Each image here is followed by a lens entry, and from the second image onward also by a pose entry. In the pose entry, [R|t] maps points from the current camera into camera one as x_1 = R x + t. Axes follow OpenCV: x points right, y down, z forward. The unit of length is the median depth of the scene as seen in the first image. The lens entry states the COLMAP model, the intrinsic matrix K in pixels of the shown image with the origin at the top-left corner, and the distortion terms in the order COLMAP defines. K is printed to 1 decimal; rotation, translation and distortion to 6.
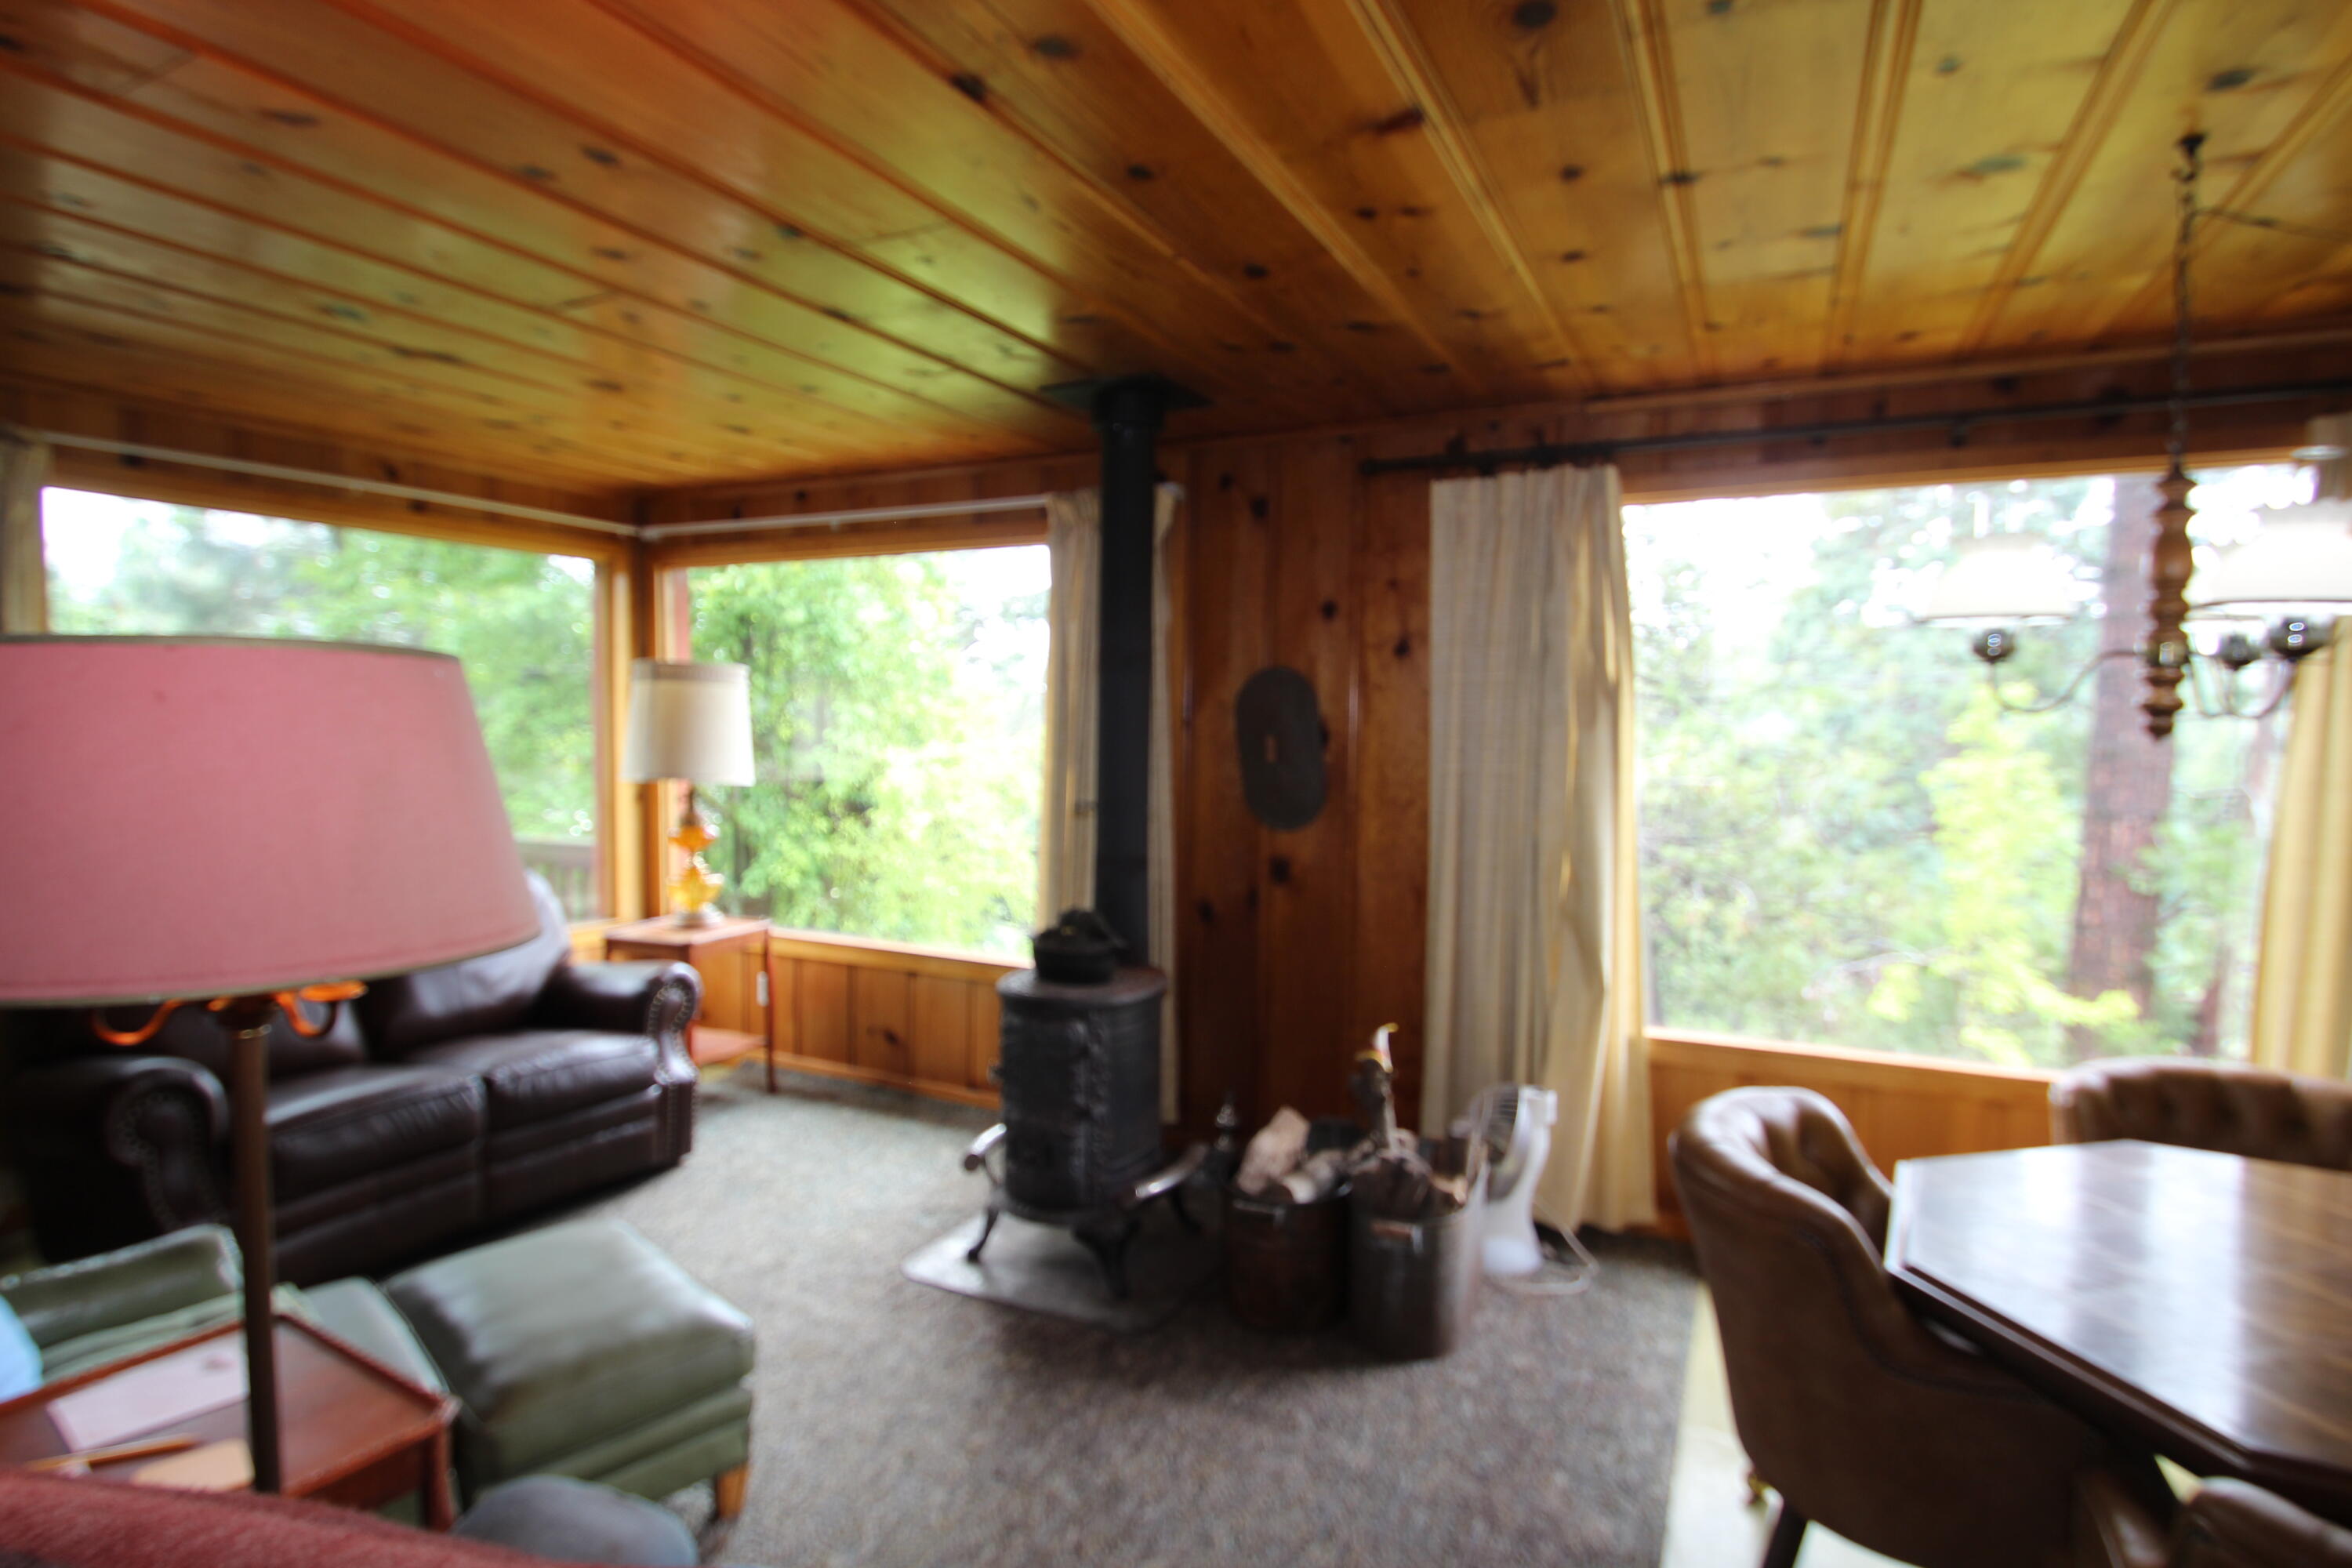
lens RADIAL K [[1210.3, 0, 1161.5], [0, 1210.3, 789.7], [0, 0, 1]] dist [-0.001634, -0.013049]
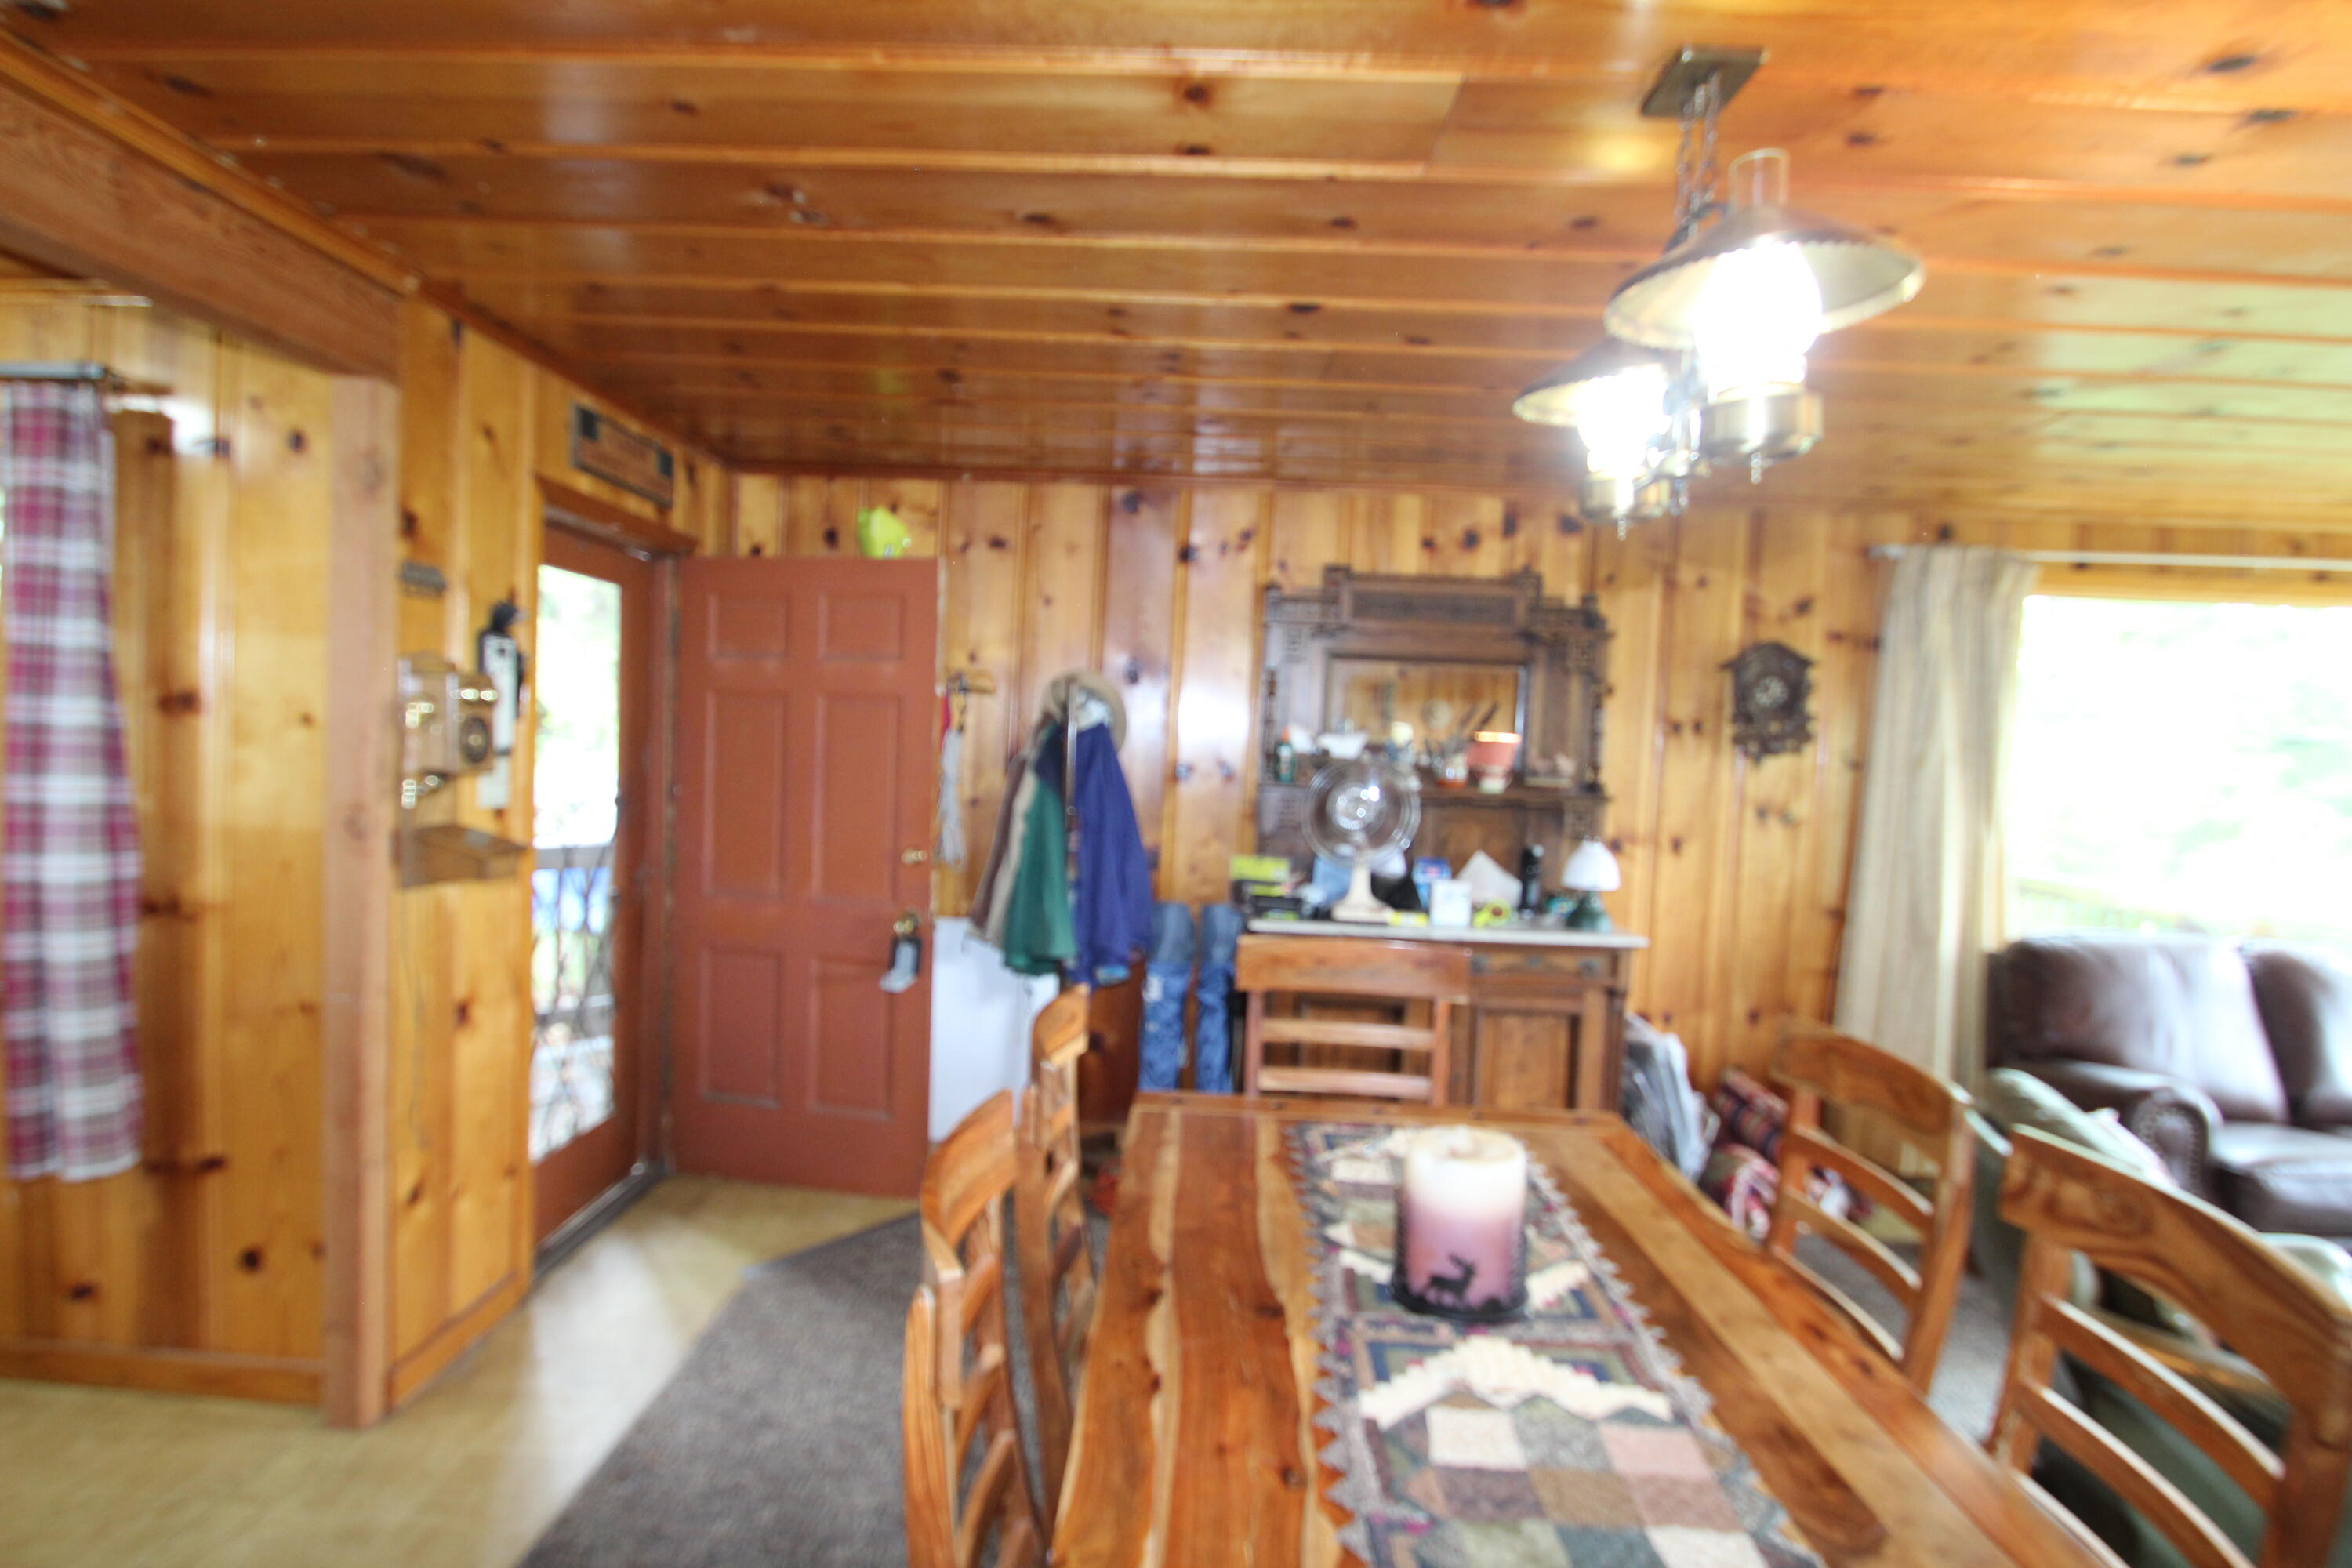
lens RADIAL K [[1210.1, 0, 1181.8], [0, 1210.1, 794.7], [0, 0, 1]] dist [-0.001836, -0.012390]
pose [[0.432791, 0.046412, -0.900299, -0.158970], [-0.084975, 0.996328, 0.010514, 0.013813], [0.897480, 0.071952, 0.435146, -0.298247]]
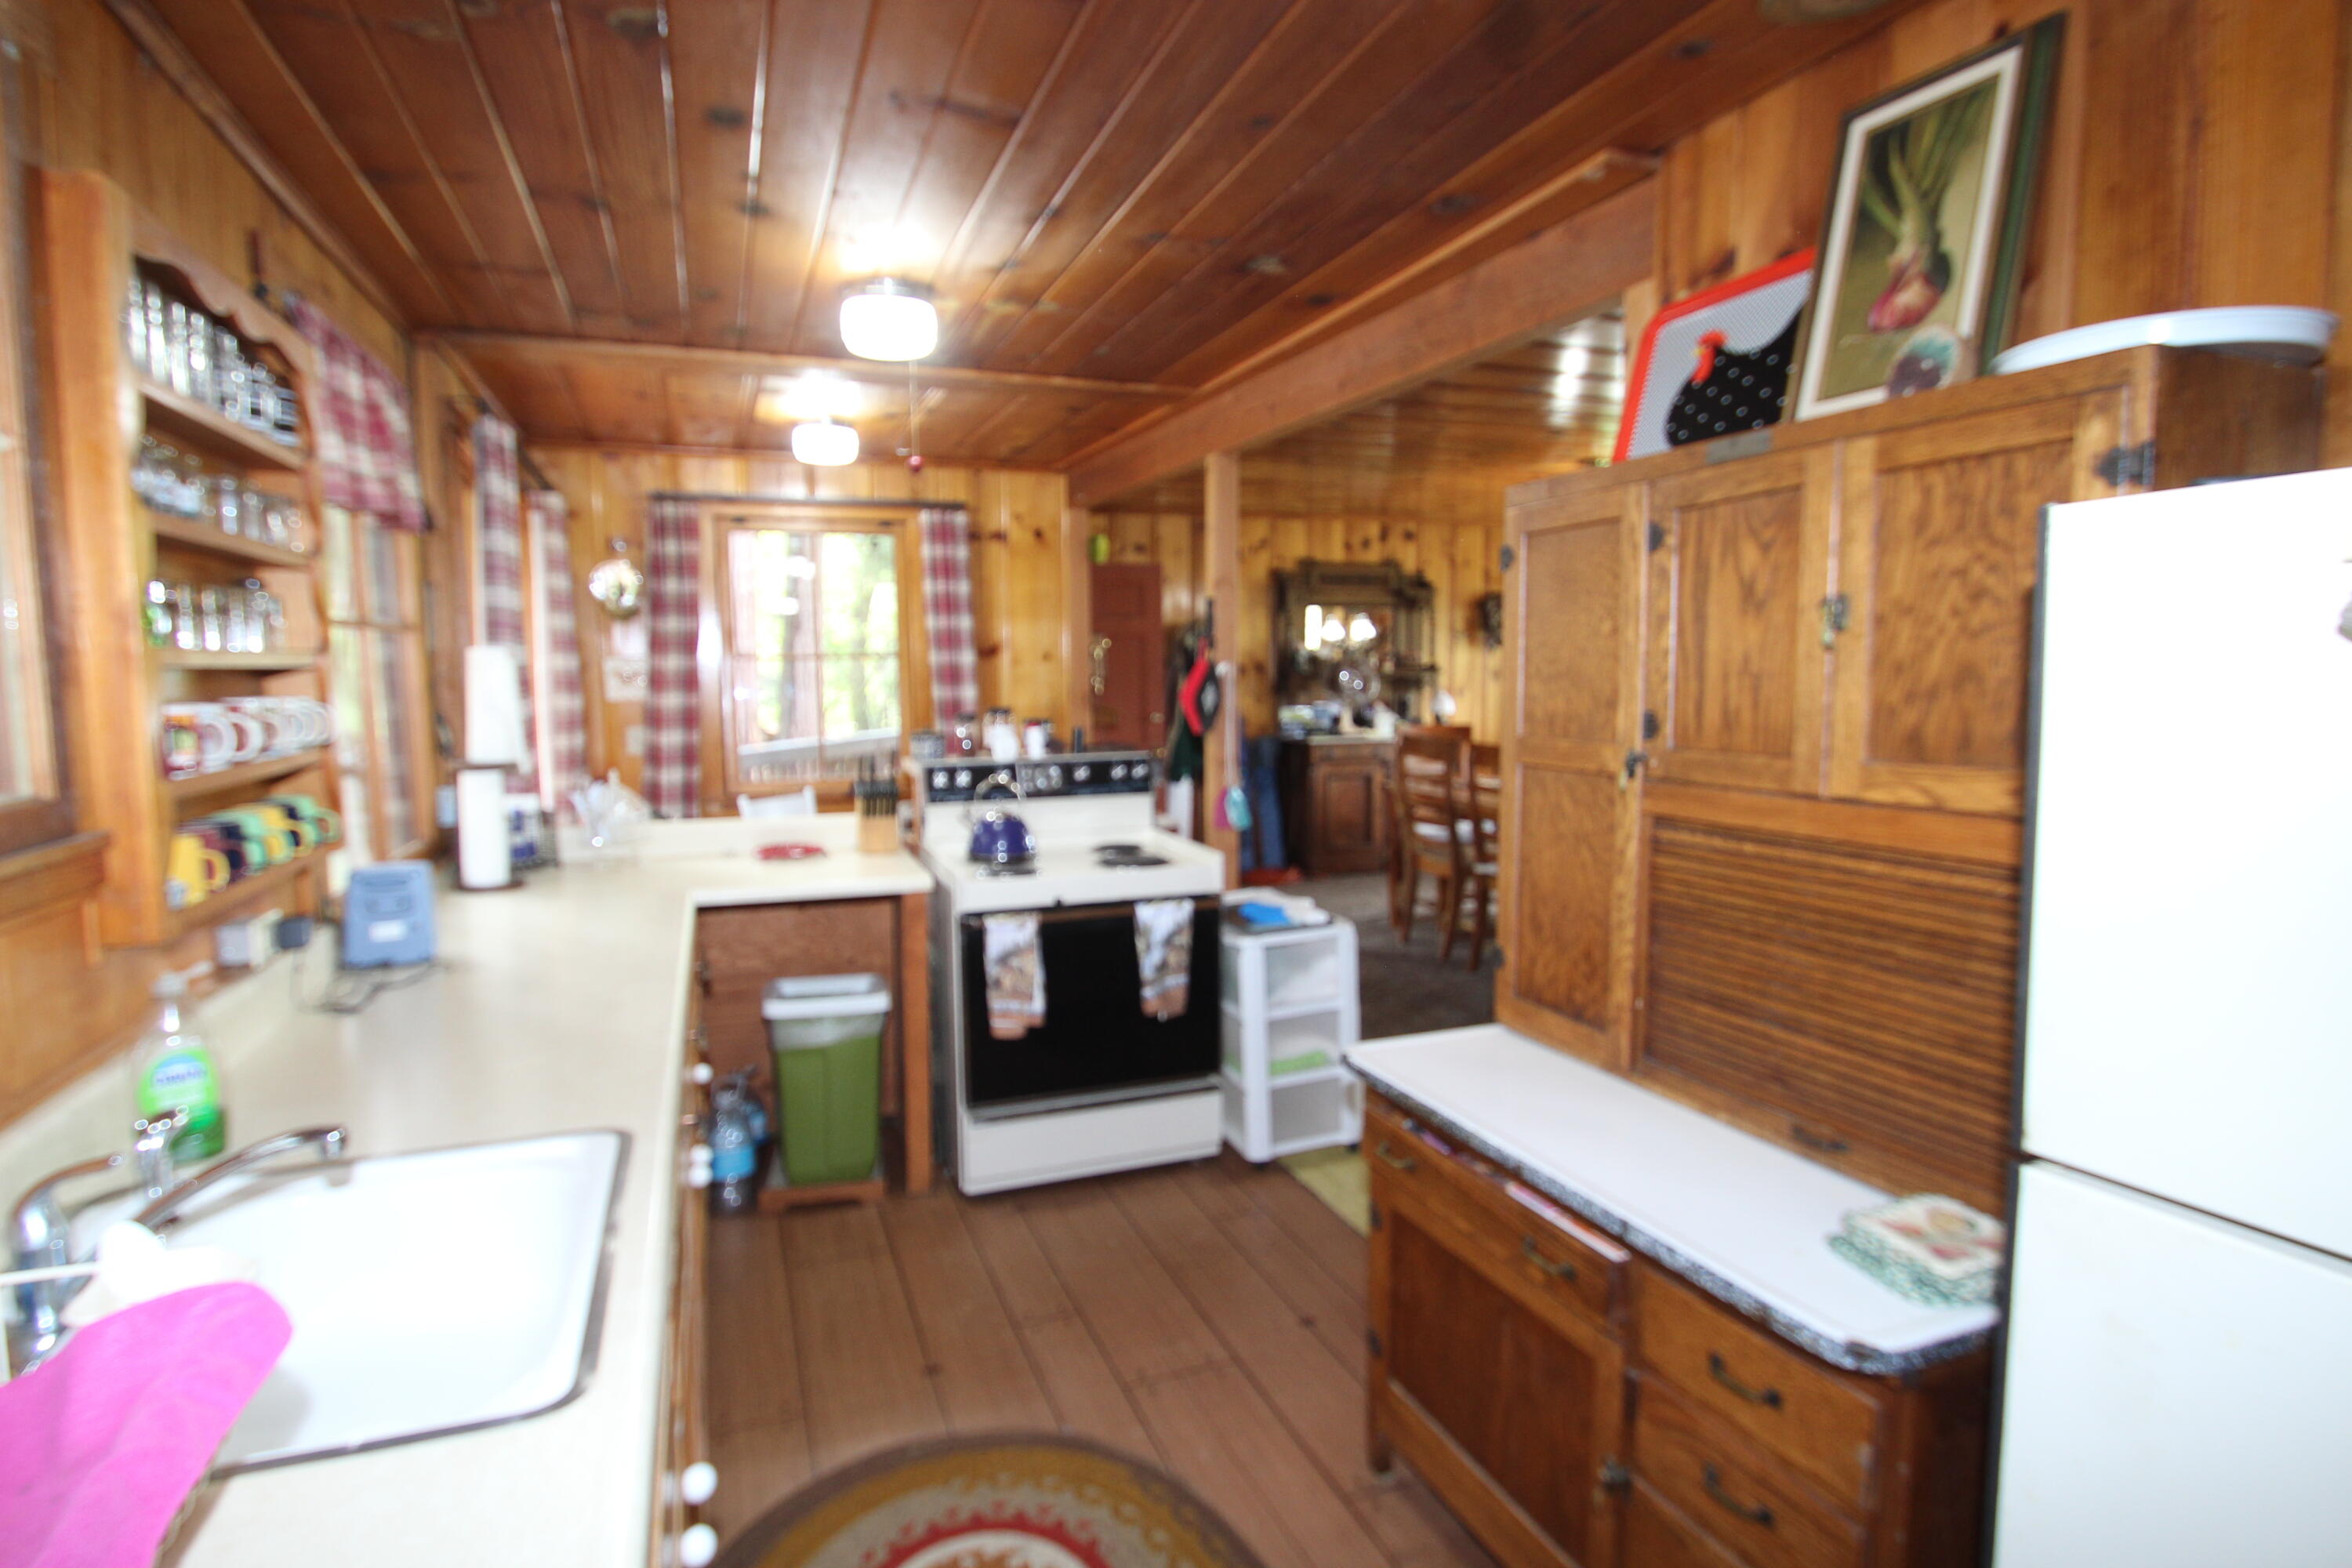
lens RADIAL K [[1210.3, 0, 1161.5], [0, 1210.3, 789.7], [0, 0, 1]] dist [-0.001634, -0.013049]
pose [[0.729608, 0.050148, -0.682025, 0.290549], [-0.018976, 0.998408, 0.053111, 0.131699], [0.683603, -0.025808, 0.729398, -1.814338]]
